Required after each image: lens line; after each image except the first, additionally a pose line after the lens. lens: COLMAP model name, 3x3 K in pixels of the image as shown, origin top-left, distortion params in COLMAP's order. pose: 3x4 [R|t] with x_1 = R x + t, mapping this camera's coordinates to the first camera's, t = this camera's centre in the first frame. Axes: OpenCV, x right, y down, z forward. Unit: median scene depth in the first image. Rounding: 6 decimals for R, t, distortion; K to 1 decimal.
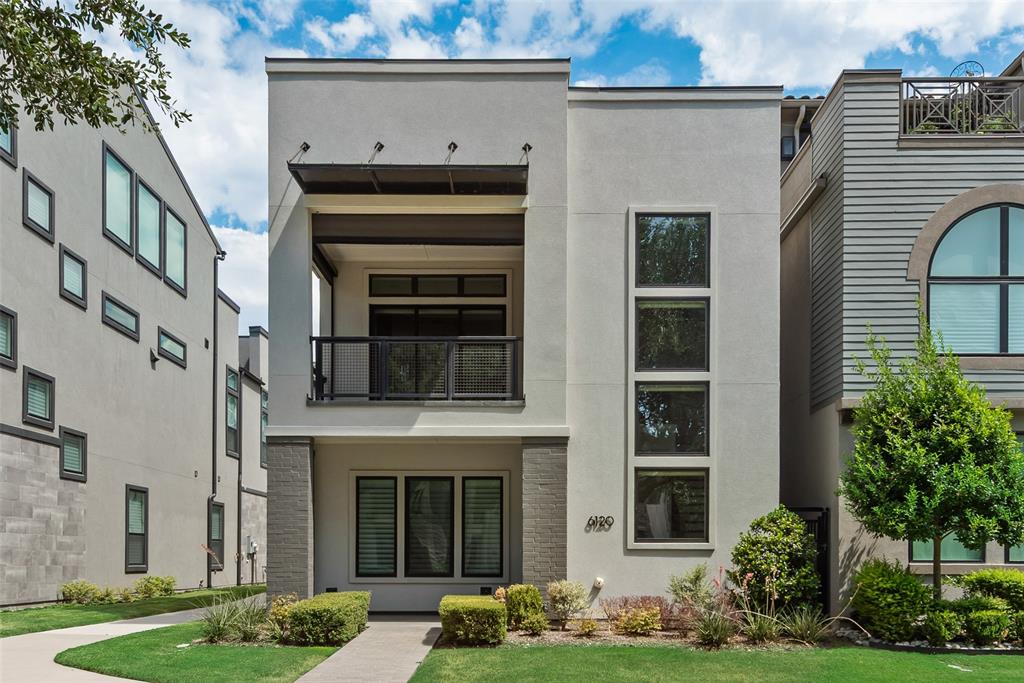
lens RADIAL K [[452.3, 0, 511.5], [0, 452.3, 340.7], [0, 0, 1]] dist [0.002031, -0.001244]
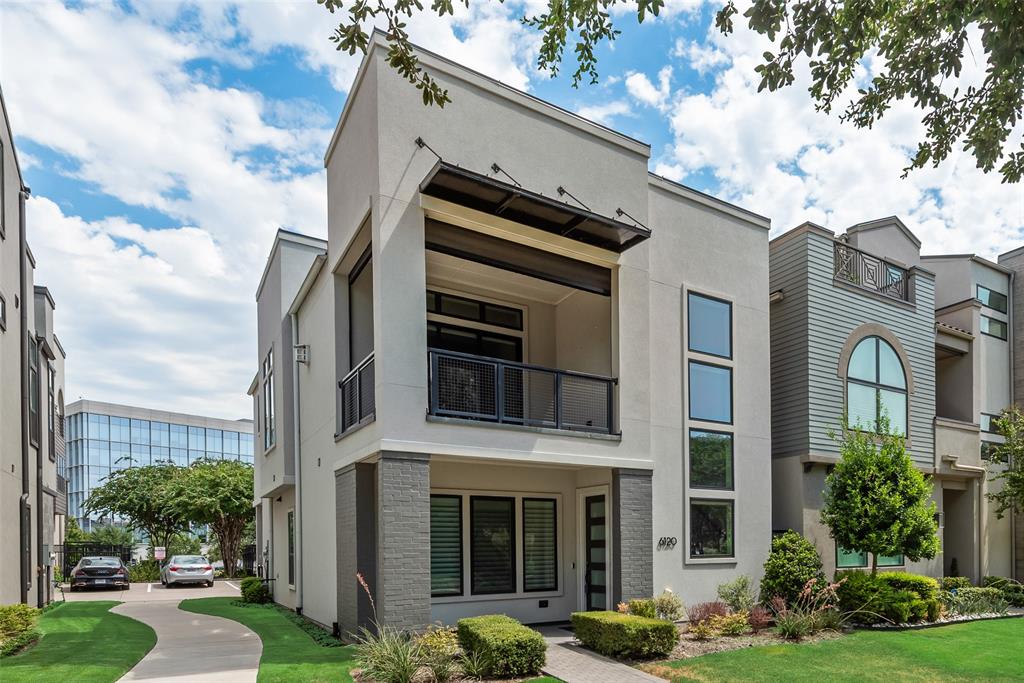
lens RADIAL K [[405.6, 0, 508.1], [0, 405.6, 370.4], [0, 0, 1]] dist [0.001517, 0.000504]
pose [[0.920166, 0.144511, 0.363883, -0.625010], [-0.149859, 0.988613, -0.013660, 0.026753], [-0.361714, -0.041962, 0.931344, 0.160645]]
